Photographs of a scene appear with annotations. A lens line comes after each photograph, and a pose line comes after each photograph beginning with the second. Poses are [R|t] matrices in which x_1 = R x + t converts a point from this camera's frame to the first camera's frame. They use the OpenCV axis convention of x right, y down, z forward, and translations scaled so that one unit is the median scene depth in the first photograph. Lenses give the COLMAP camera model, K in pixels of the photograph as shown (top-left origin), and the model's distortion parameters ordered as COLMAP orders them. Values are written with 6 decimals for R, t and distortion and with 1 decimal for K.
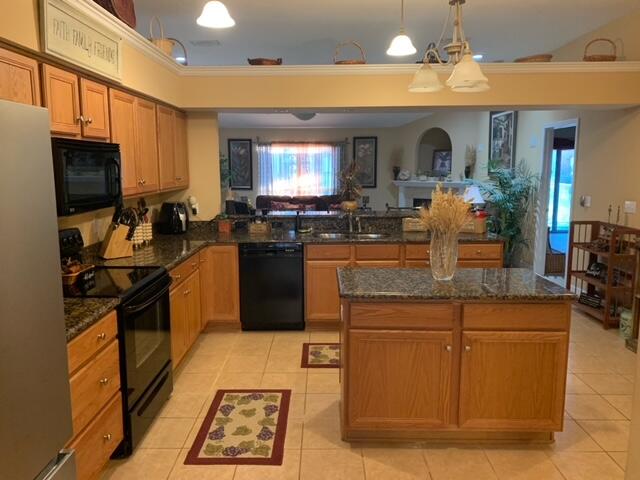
lens RADIAL K [[485.9, 0, 319.2], [0, 485.9, 225.7], [0, 0, 1]] dist [-0.001818, -0.000798]
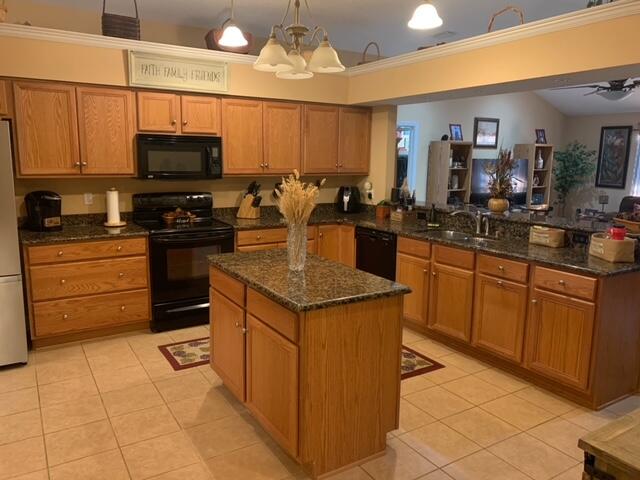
lens RADIAL K [[488.9, 0, 320.0], [0, 488.9, 240.0], [0, 0, 1]] dist [0.000431, -0.002946]
pose [[0.533659, 0.153030, -0.831739, 0.714001], [-0.118767, 0.987307, 0.105450, -0.038477], [0.837319, 0.042509, 0.545060, 0.331651]]
